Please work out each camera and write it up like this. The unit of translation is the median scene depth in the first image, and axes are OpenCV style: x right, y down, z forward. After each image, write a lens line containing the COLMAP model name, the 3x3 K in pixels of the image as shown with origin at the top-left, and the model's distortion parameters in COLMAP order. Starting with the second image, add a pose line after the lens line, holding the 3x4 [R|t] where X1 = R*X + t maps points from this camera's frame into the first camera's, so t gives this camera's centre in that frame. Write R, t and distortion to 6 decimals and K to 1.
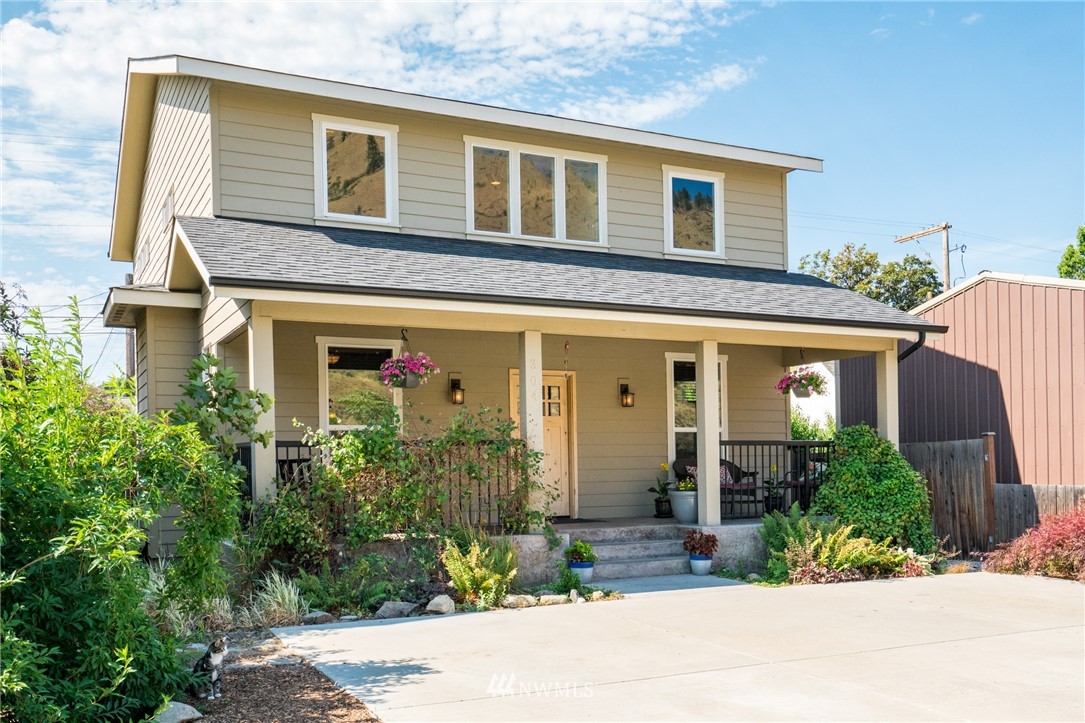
lens RADIAL K [[840.3, 0, 542.0], [0, 840.3, 361.8], [0, 0, 1]] dist [0.006566, -0.008328]
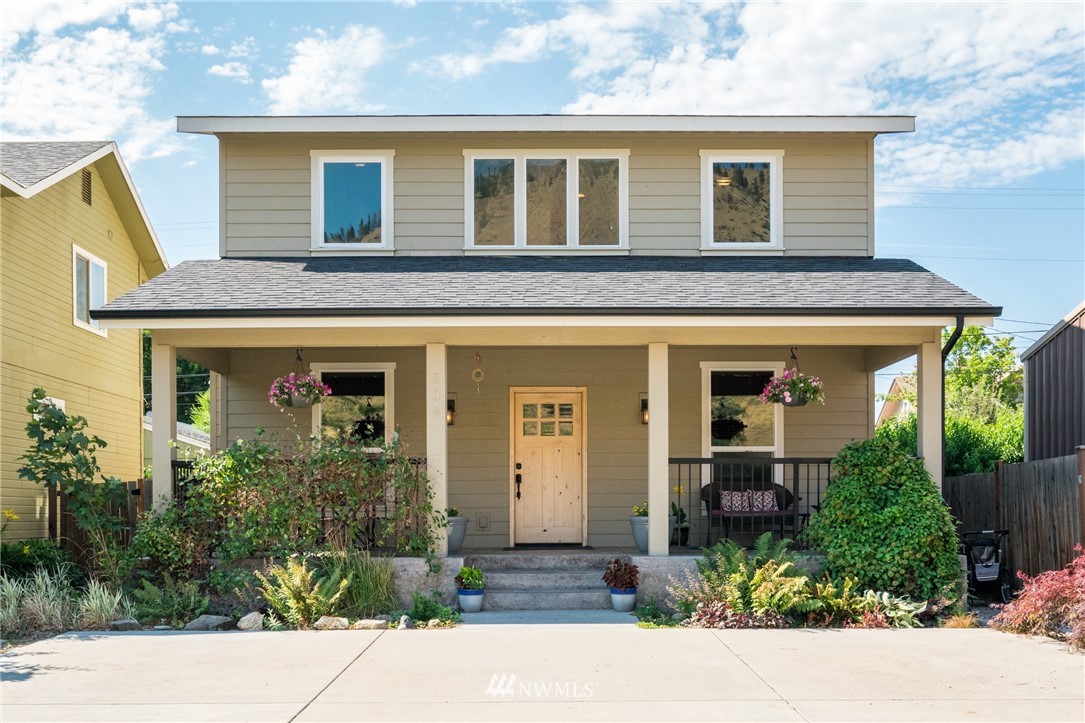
lens RADIAL K [[855.2, 0, 534.5], [0, 855.2, 392.2], [0, 0, 1]] dist [-0.008147, 0.014413]
pose [[0.926409, -0.038669, -0.374527, 0.361834], [0.039139, 0.999214, -0.006354, 0.022233], [0.374478, -0.008772, 0.927194, 0.114652]]
